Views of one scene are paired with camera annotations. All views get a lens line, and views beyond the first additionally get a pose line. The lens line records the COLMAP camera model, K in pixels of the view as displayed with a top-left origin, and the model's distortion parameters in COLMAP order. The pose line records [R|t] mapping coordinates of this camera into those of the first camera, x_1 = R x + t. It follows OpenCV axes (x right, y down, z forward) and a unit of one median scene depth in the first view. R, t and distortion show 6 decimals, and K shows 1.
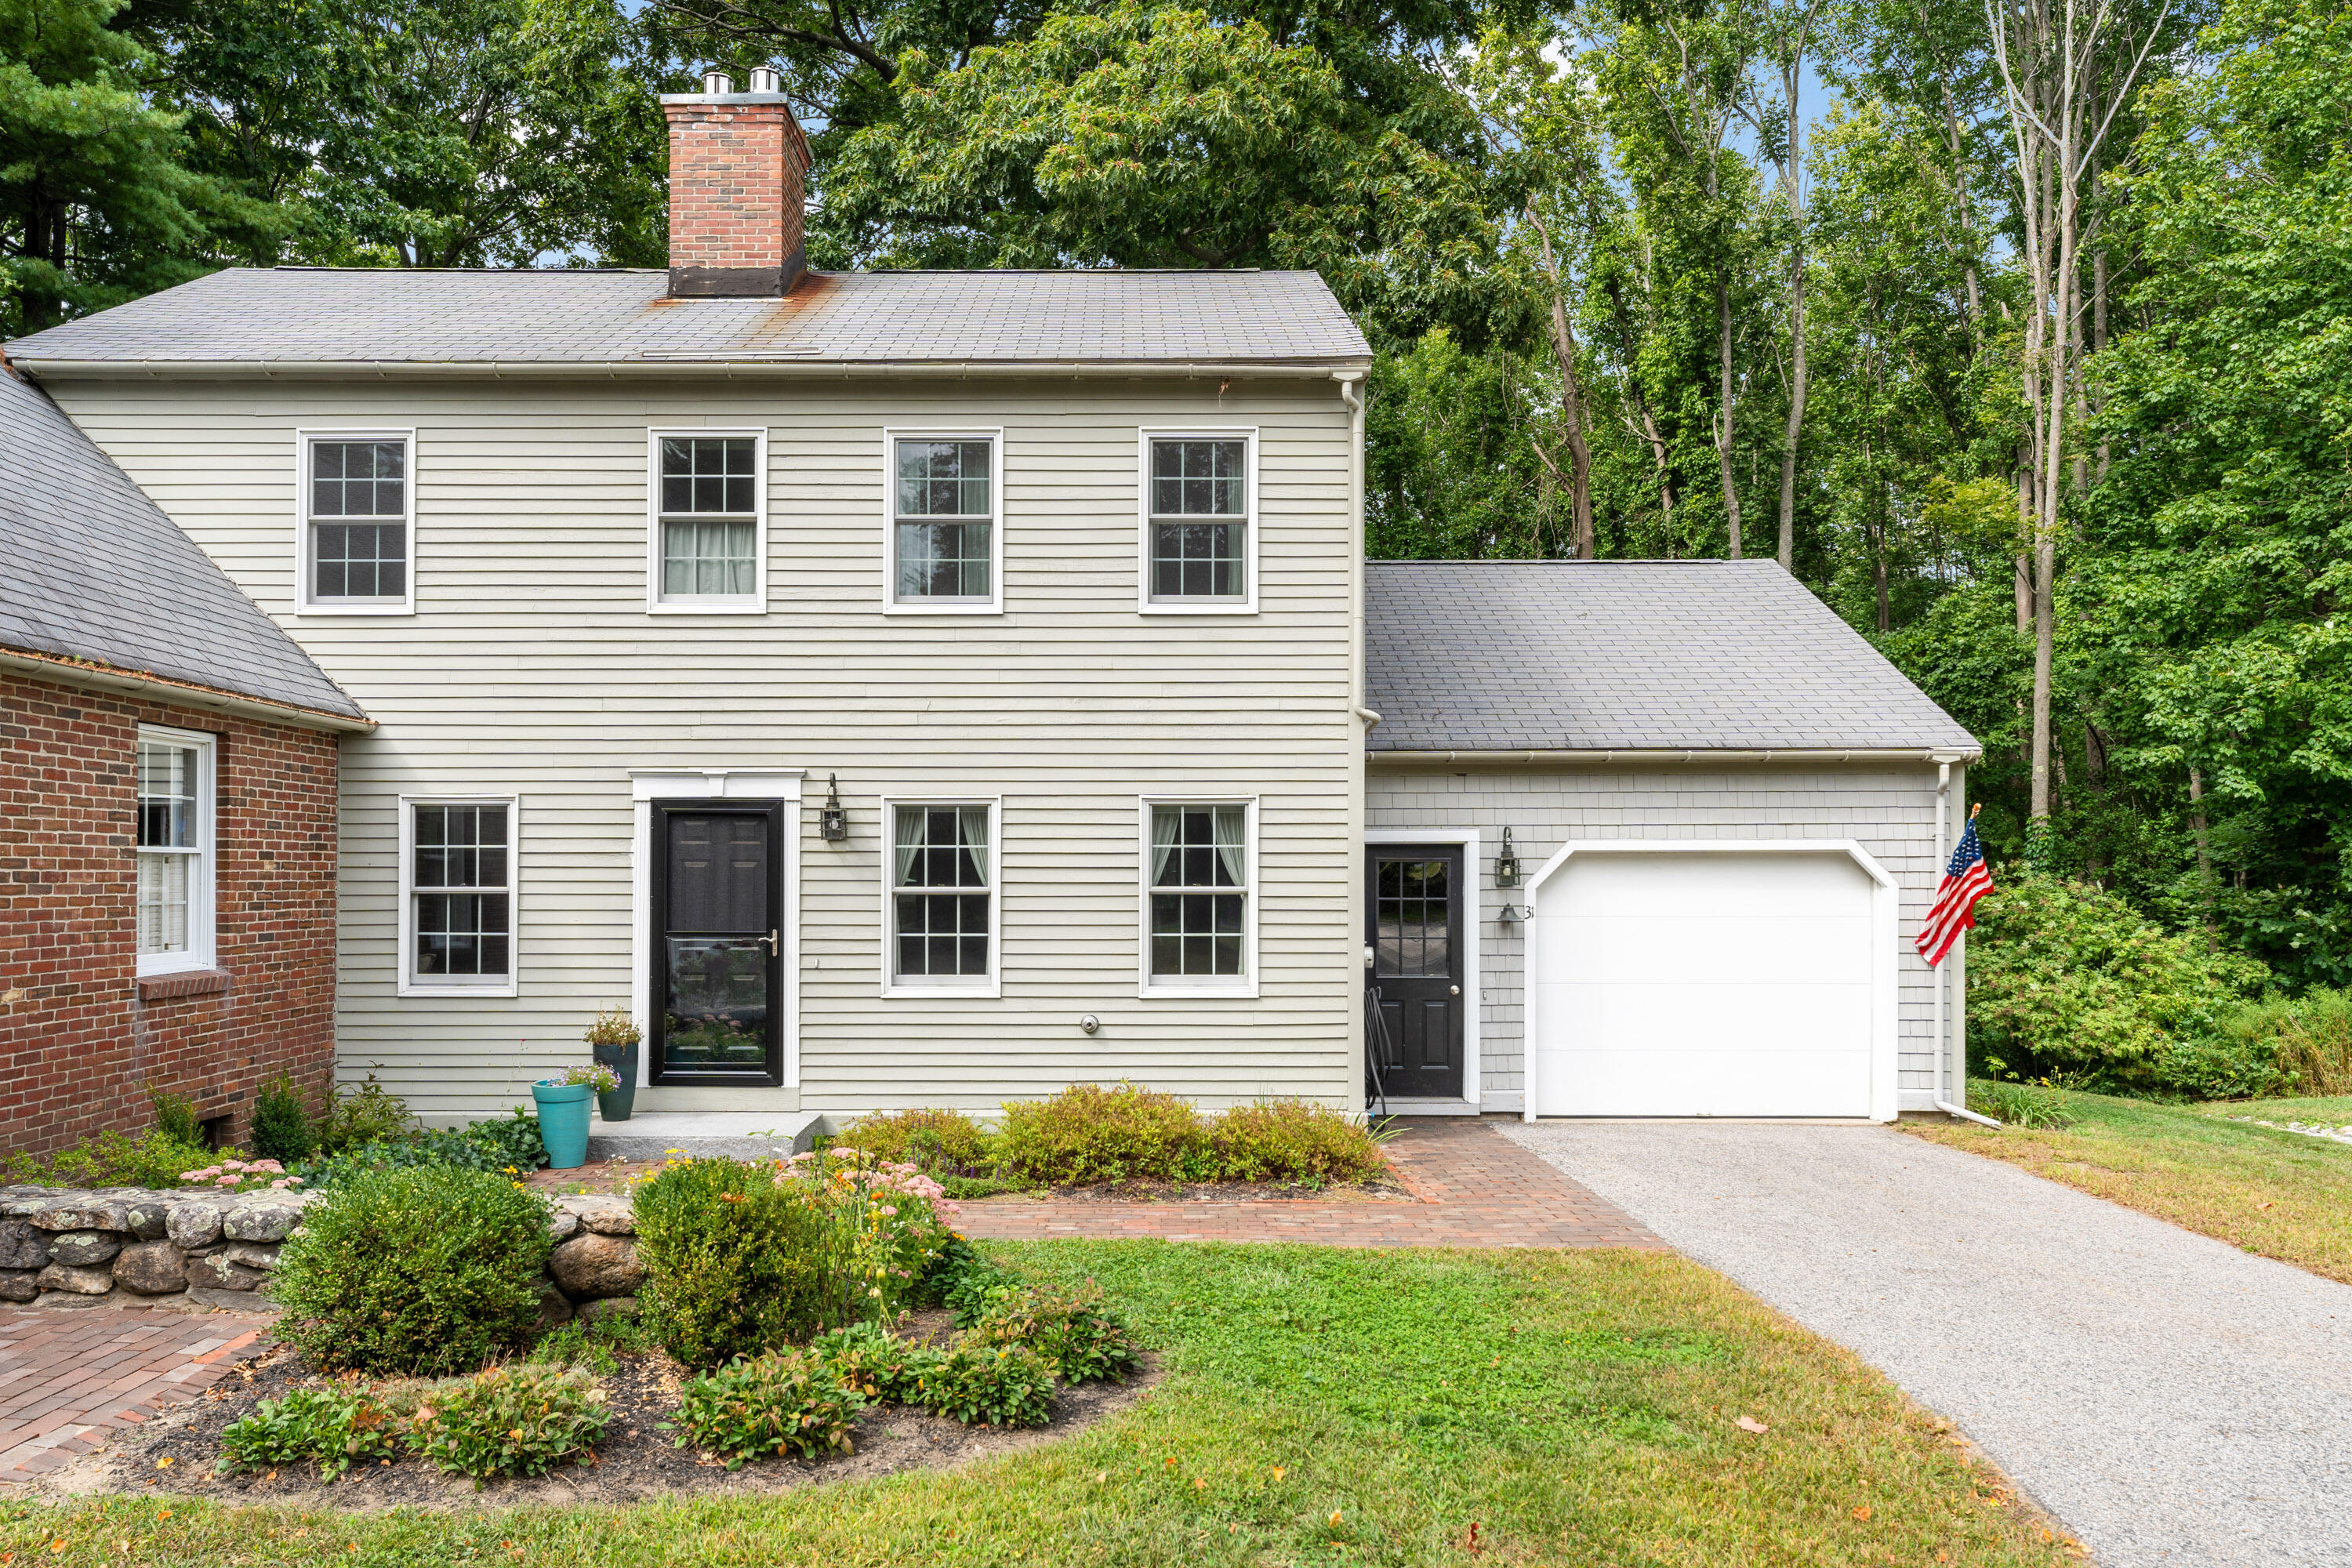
lens RADIAL K [[2132.7, 0, 1181.3], [0, 2132.7, 720.1], [0, 0, 1]] dist [0.003107, -0.000236]
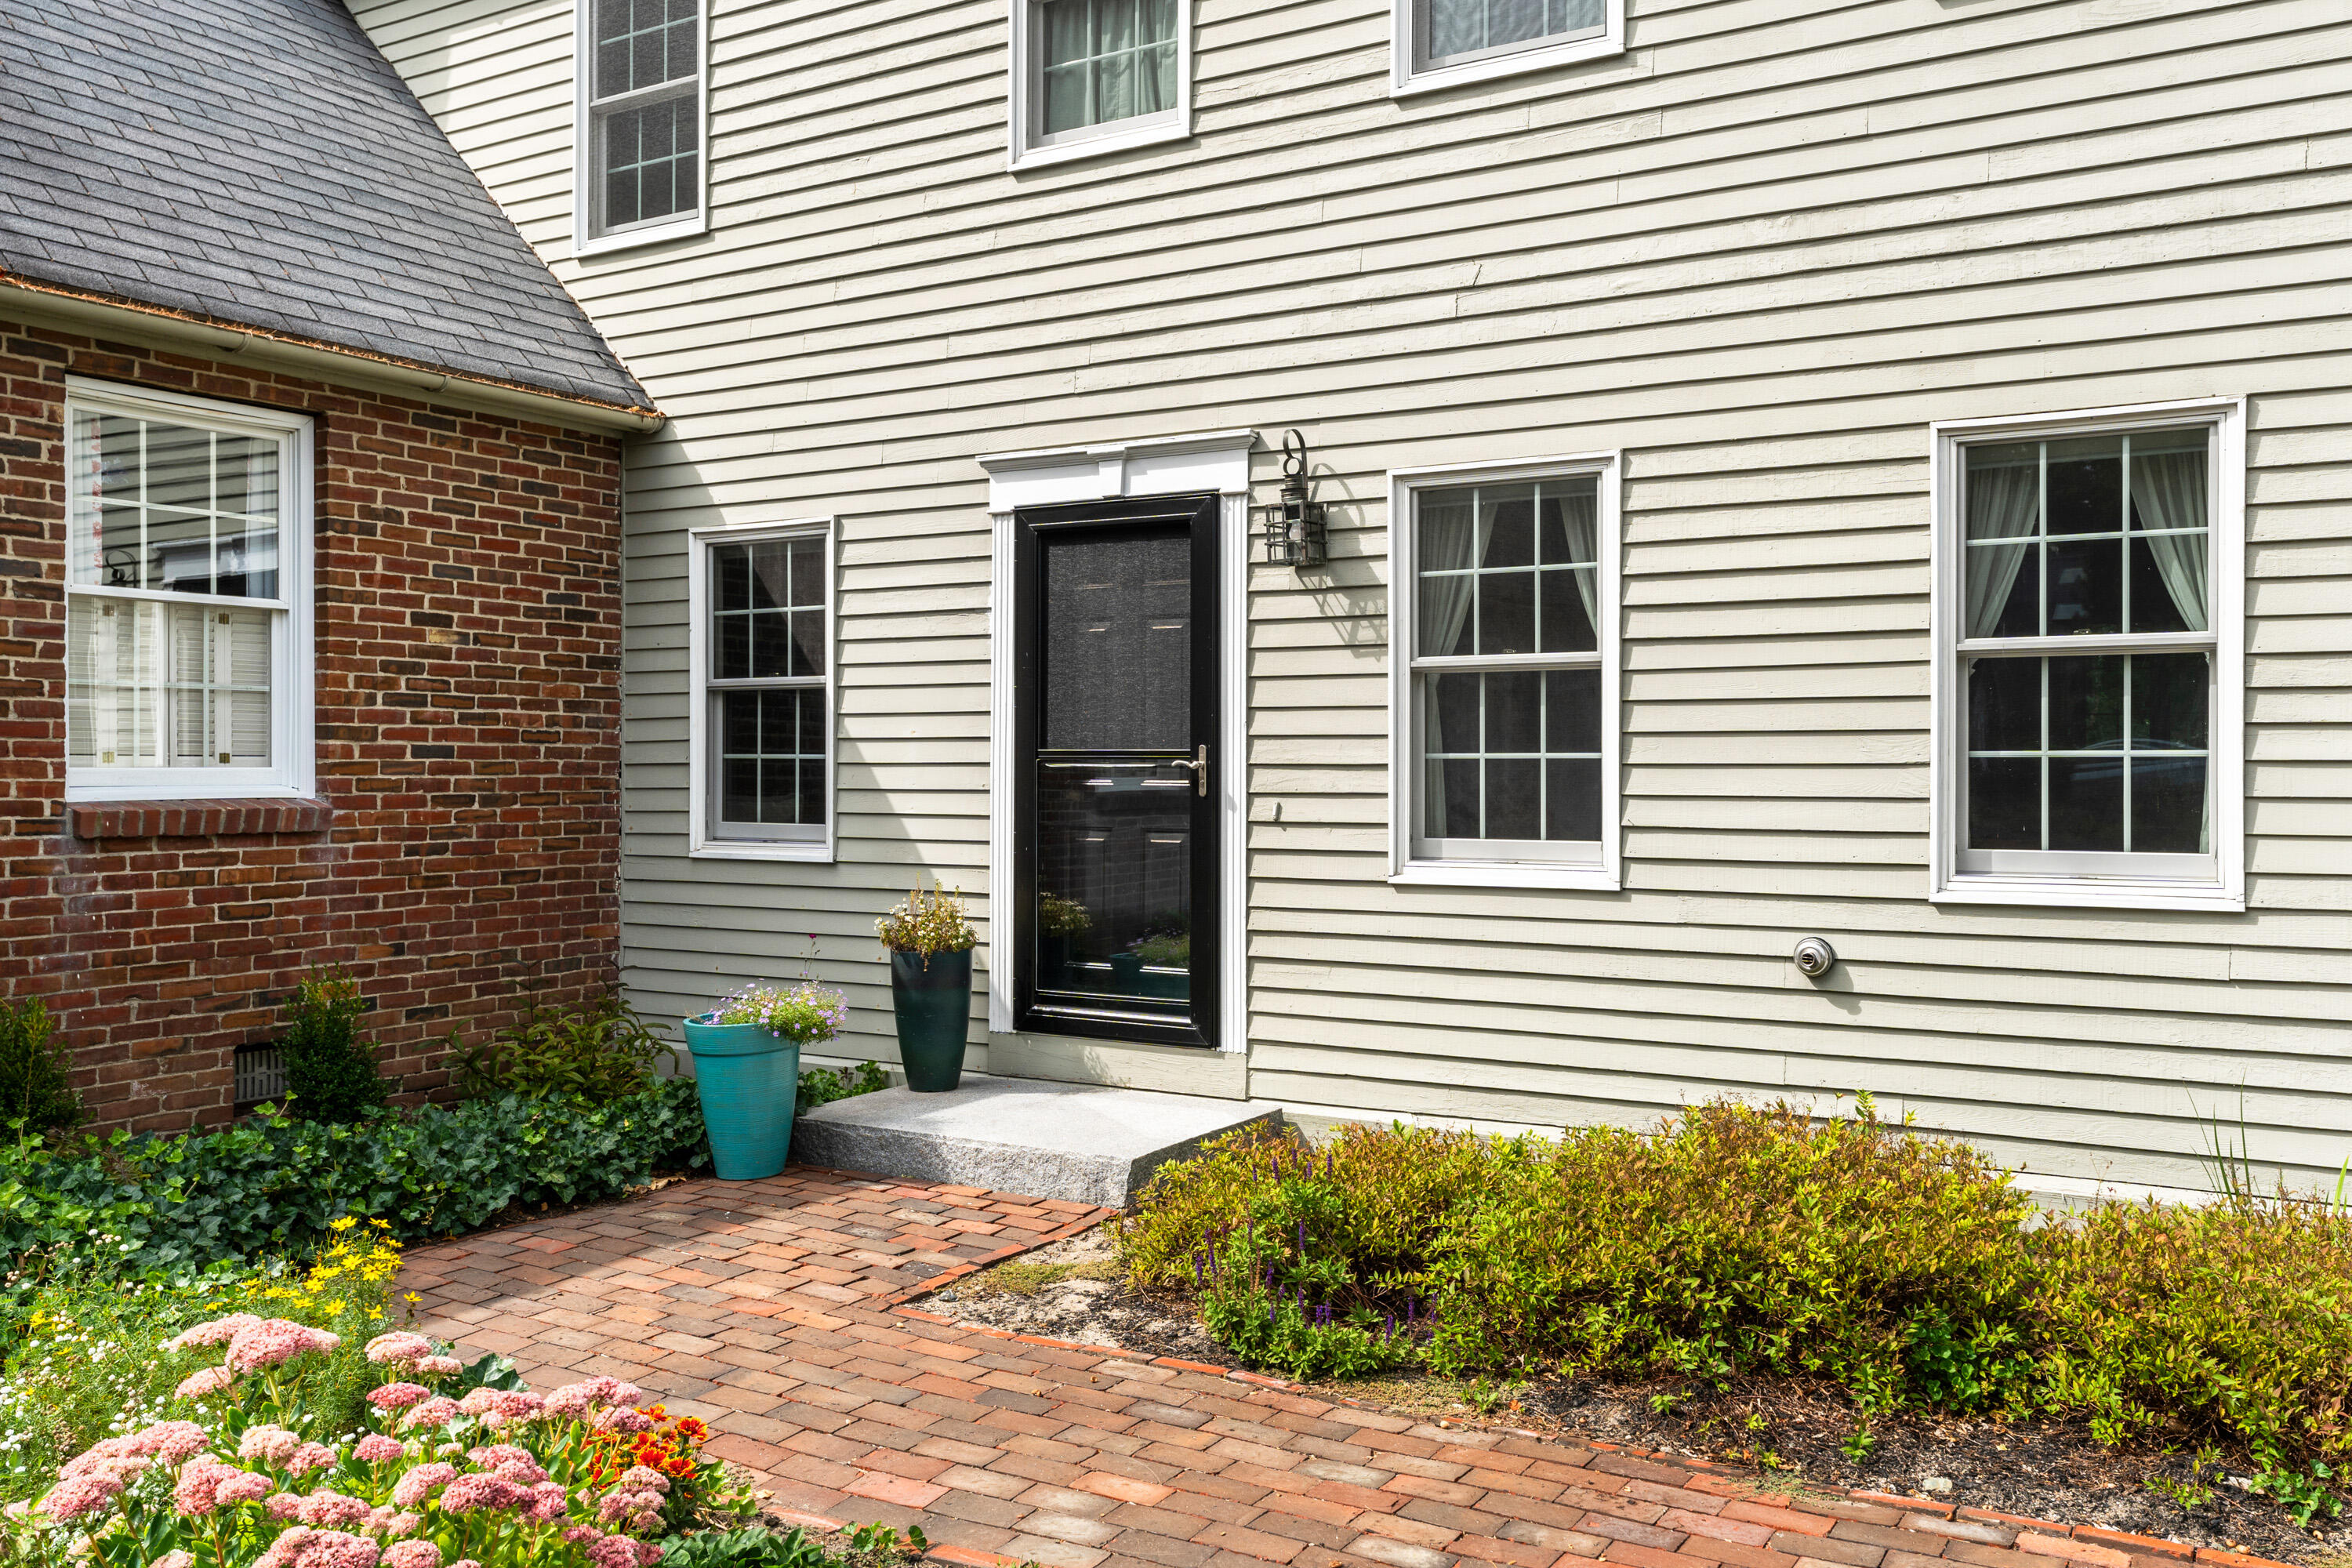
lens RADIAL K [[2132.7, 0, 1181.3], [0, 2132.7, 720.1], [0, 0, 1]] dist [0.003107, -0.000236]
pose [[0.849515, -0.009362, -0.527481, 0.076141], [0.030433, 0.999047, 0.031282, 0.075665], [0.526685, -0.042628, 0.848991, 0.558797]]
